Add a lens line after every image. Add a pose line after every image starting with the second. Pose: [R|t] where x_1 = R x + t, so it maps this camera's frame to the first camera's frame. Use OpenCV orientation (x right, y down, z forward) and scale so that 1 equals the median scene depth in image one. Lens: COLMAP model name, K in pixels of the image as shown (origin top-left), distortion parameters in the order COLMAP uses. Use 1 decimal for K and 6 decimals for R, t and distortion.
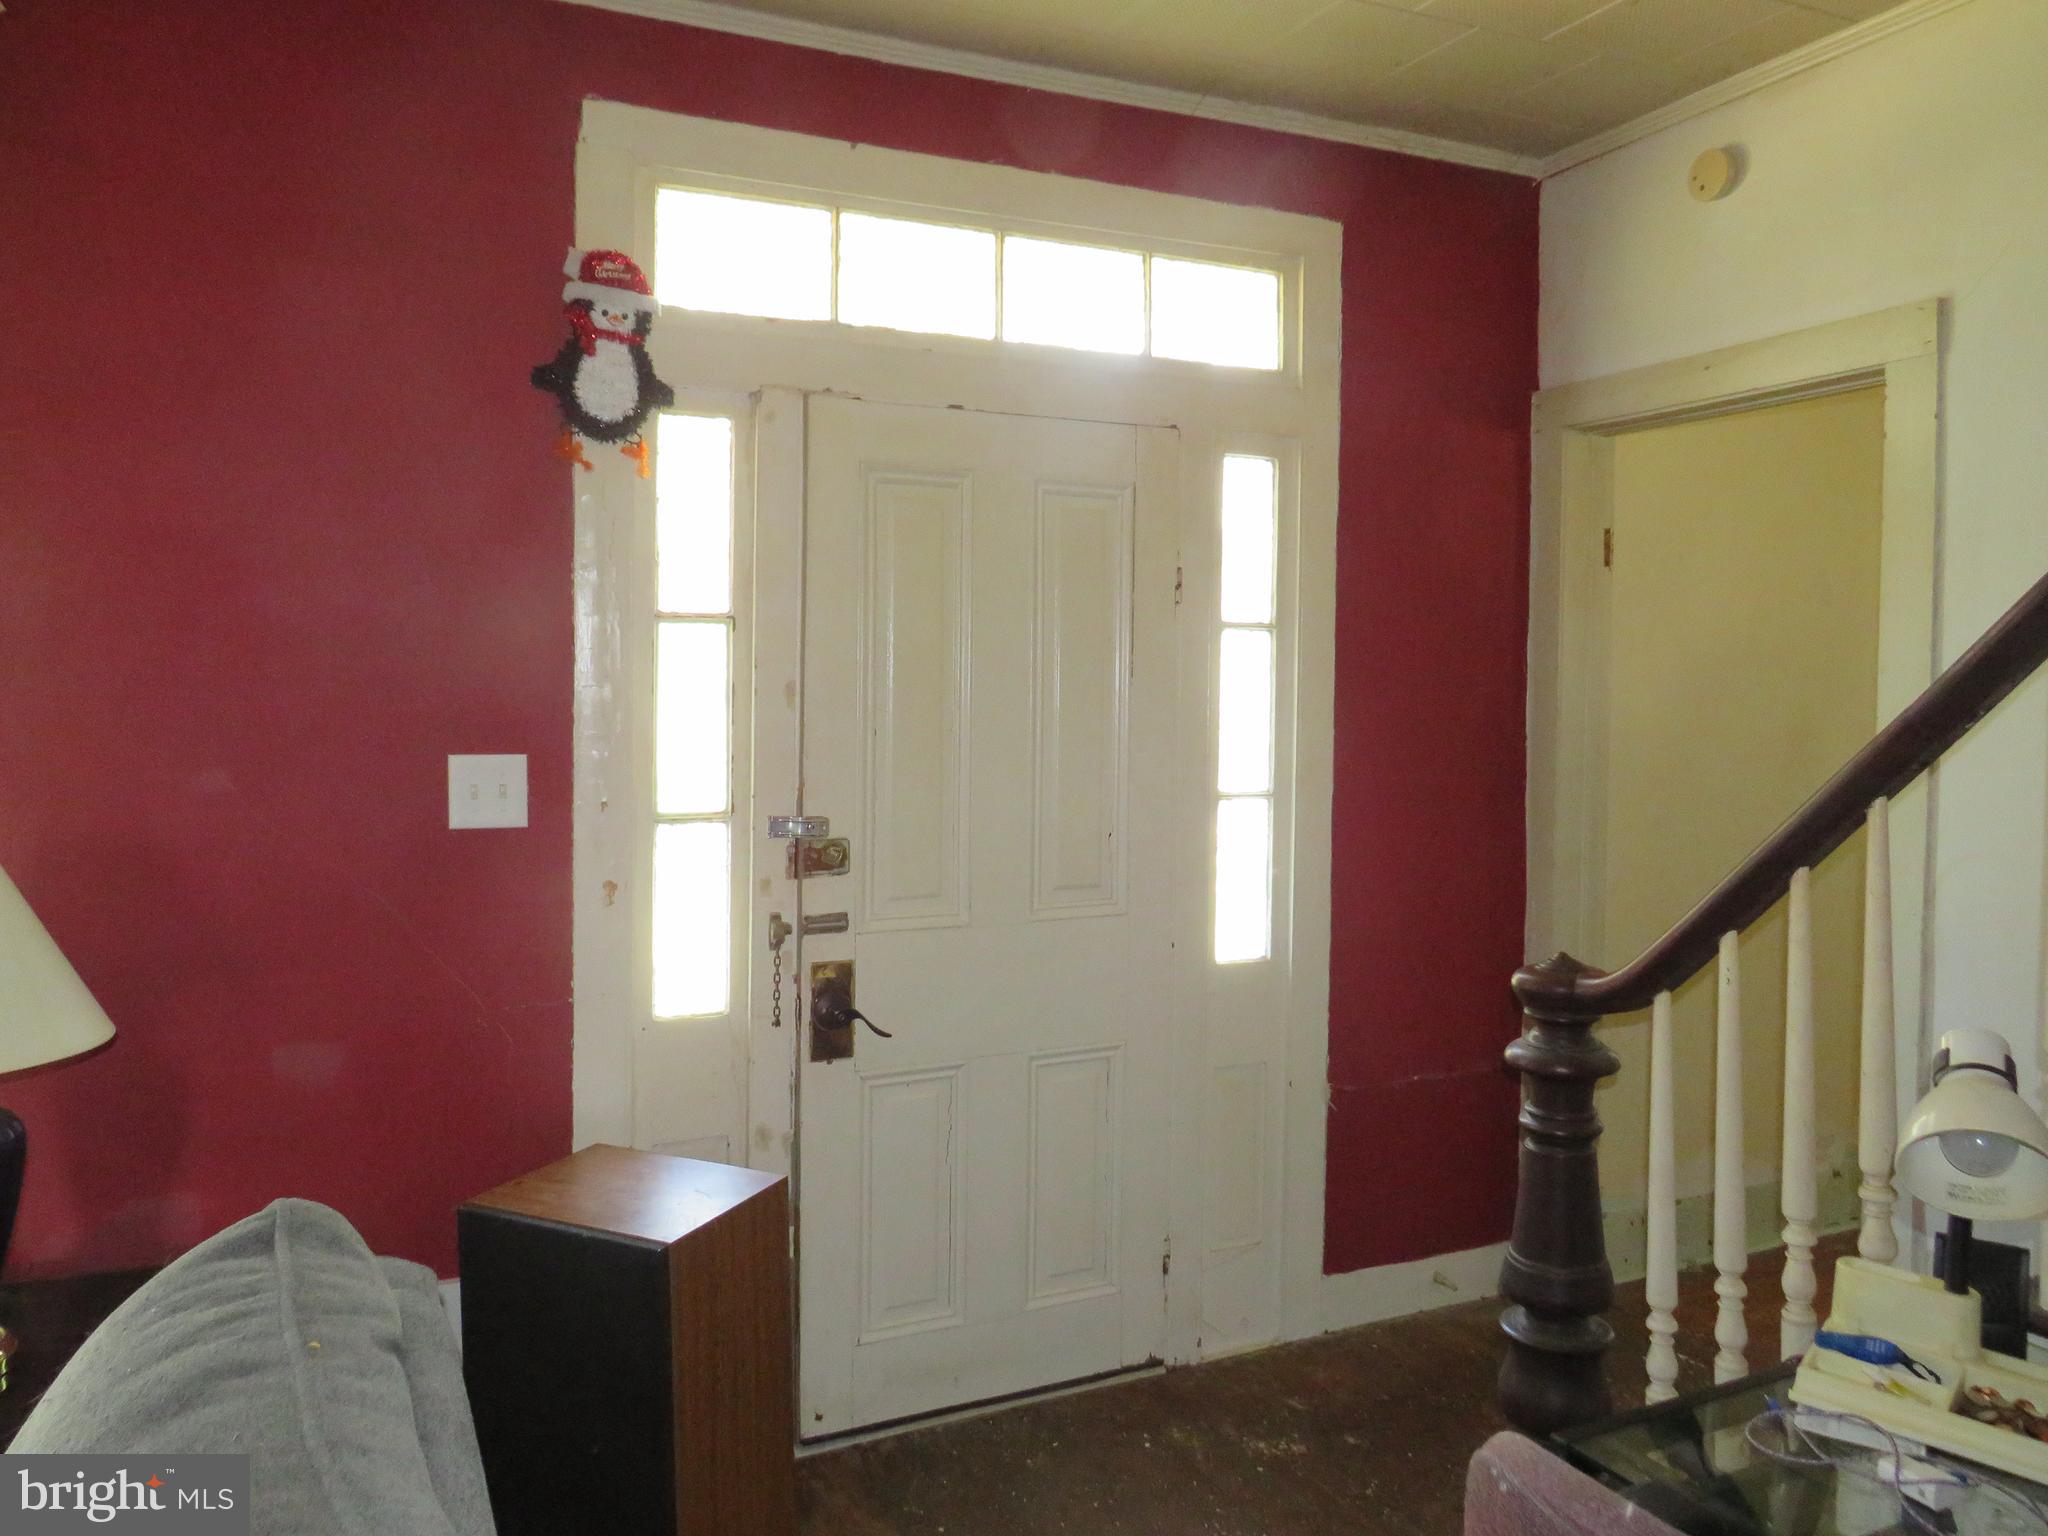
lens RADIAL K [[1459.2, 0, 1016.7], [0, 1459.2, 761.7], [0, 0, 1]] dist [-0.012887, -0.013896]
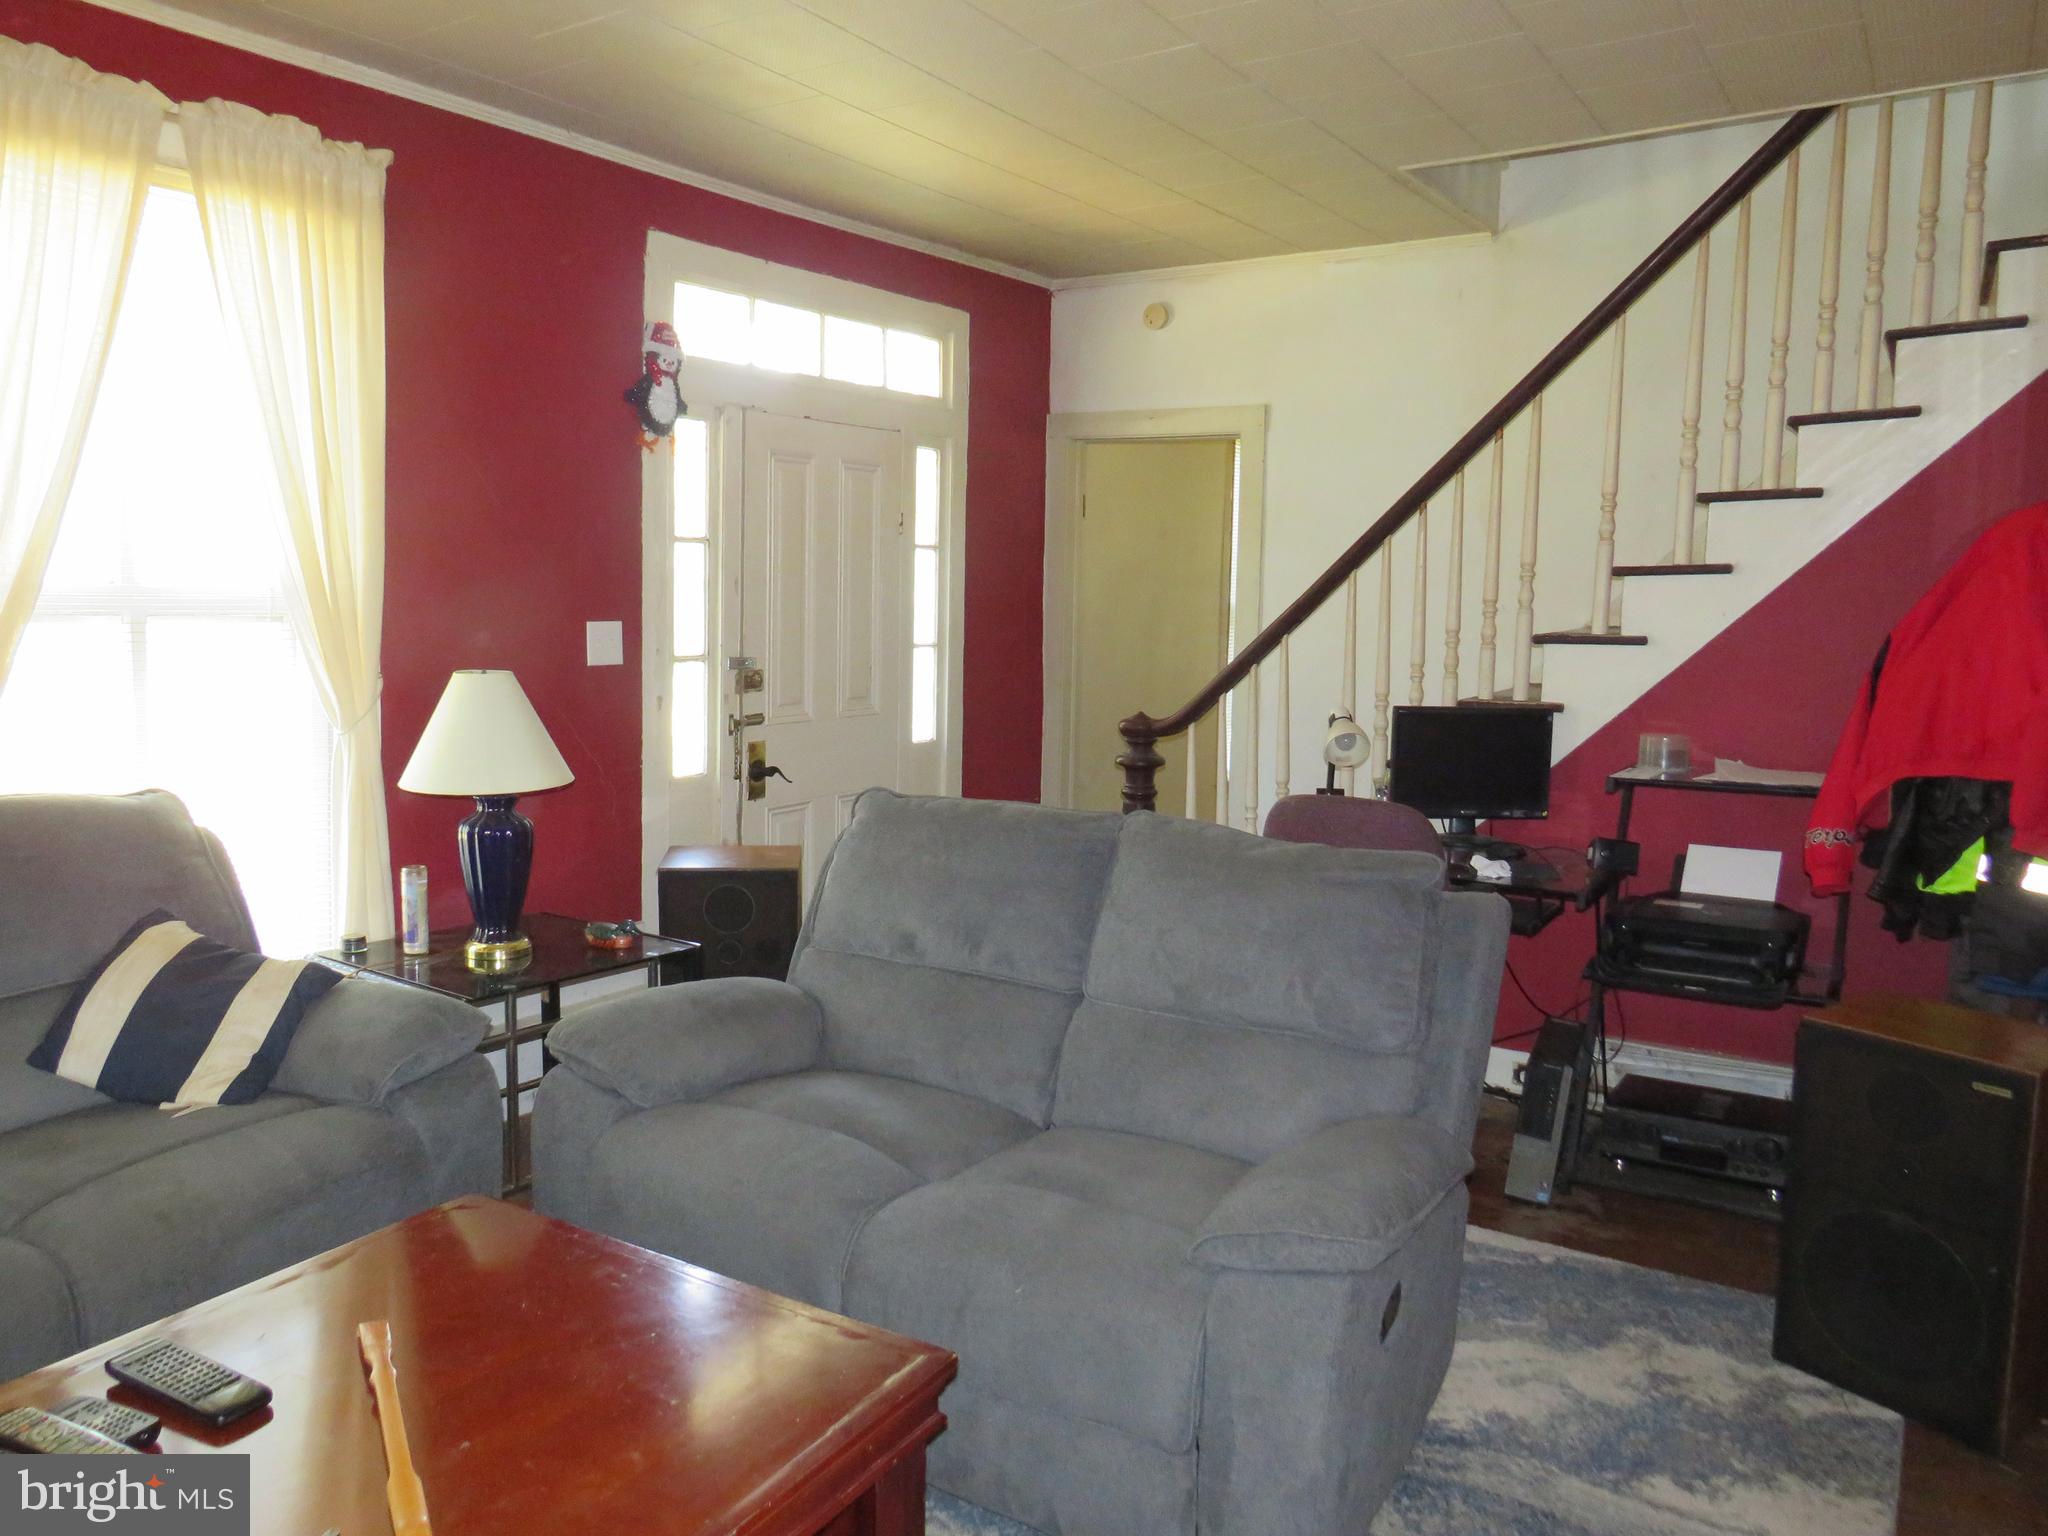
lens RADIAL K [[1459.2, 0, 1026.6], [0, 1459.2, 766.3], [0, 0, 1]] dist [-0.012887, -0.013896]
pose [[0.852680, -0.053440, 0.519693, -0.773628], [0.007299, 0.995876, 0.090430, 0.012543], [-0.522383, -0.073315, 0.849554, -0.654132]]
